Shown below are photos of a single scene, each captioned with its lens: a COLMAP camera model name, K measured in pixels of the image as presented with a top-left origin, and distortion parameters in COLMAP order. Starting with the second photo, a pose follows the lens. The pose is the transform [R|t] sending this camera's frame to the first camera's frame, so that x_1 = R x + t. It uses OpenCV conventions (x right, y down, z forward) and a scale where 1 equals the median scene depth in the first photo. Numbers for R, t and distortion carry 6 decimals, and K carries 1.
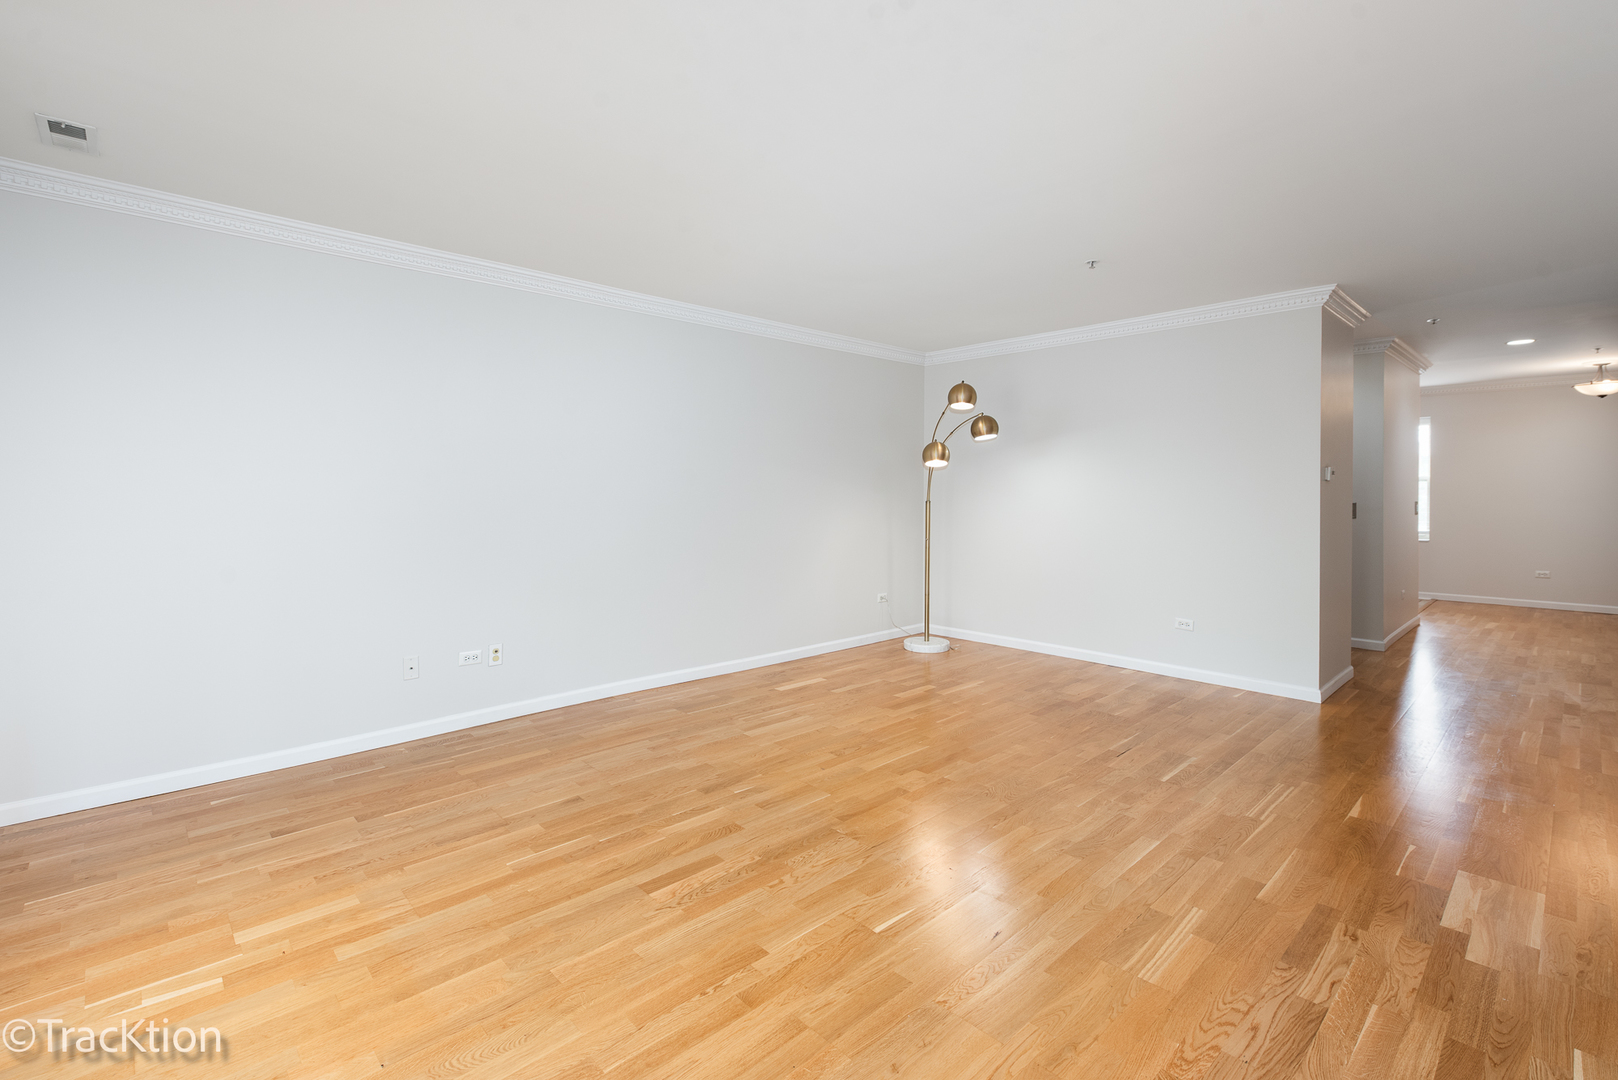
lens RADIAL K [[723.3, 0, 819.7], [0, 723.3, 495.9], [0, 0, 1]] dist [0.000095, -0.000498]
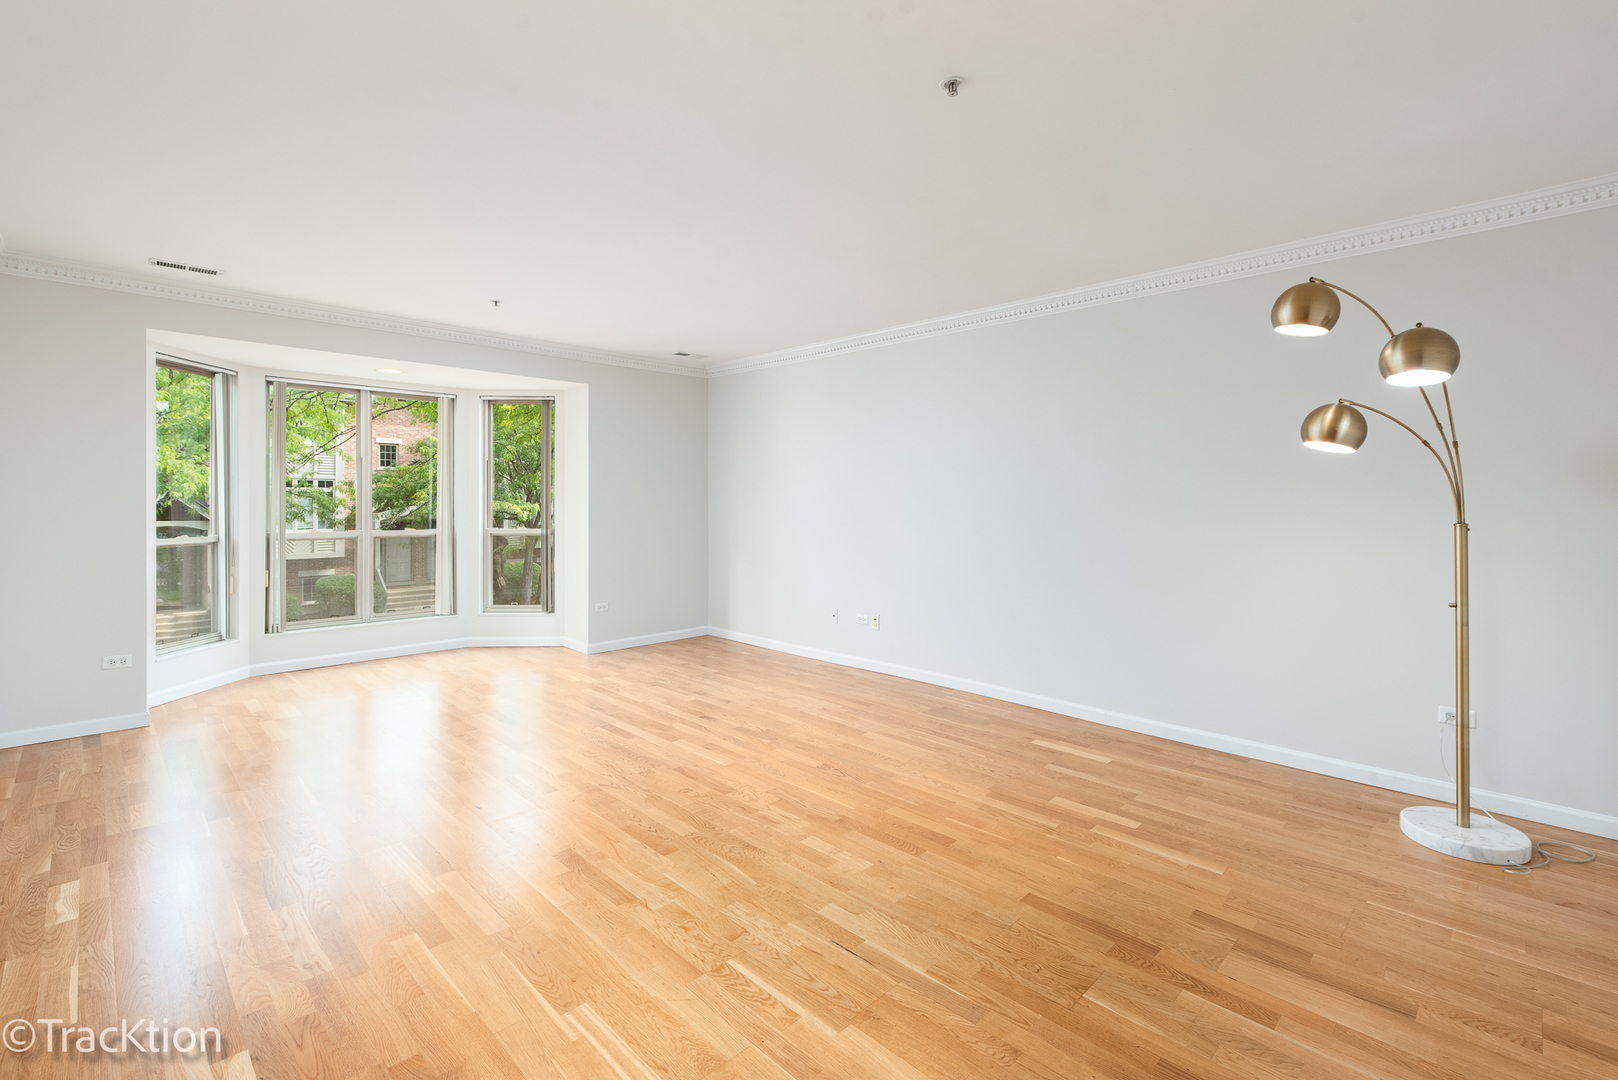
lens RADIAL K [[723.3, 0, 819.7], [0, 723.3, 495.9], [0, 0, 1]] dist [0.000095, -0.000498]
pose [[0.033276, -0.004709, -0.999435, 1.190785], [-0.006159, 0.999969, -0.004916, -0.006791], [0.999427, 0.006319, 0.033246, 1.136295]]
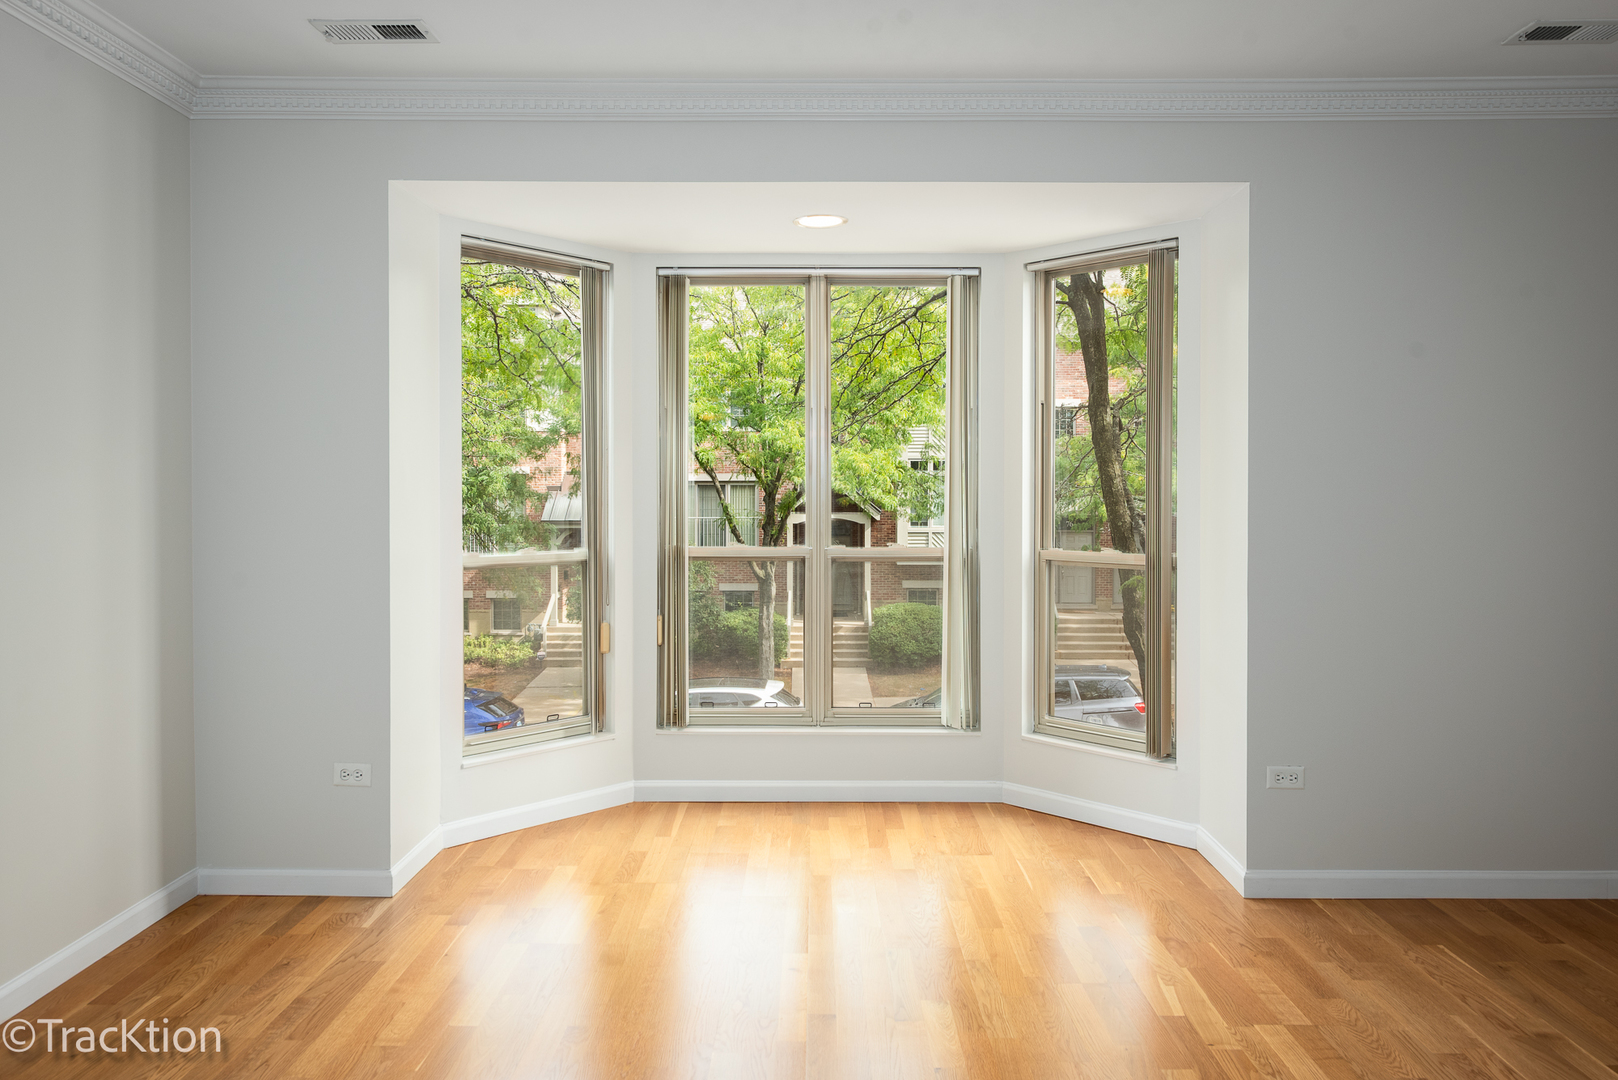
lens RADIAL K [[1093.4, 0, 811.7], [0, 1093.4, 493.7], [0, 0, 1]] dist [0.021392, 0.001959]
pose [[-0.690231, 0.006329, -0.723561, 0.326308], [-0.004039, 0.999912, 0.012599, -0.009759], [0.723578, 0.011619, -0.690145, 1.027897]]
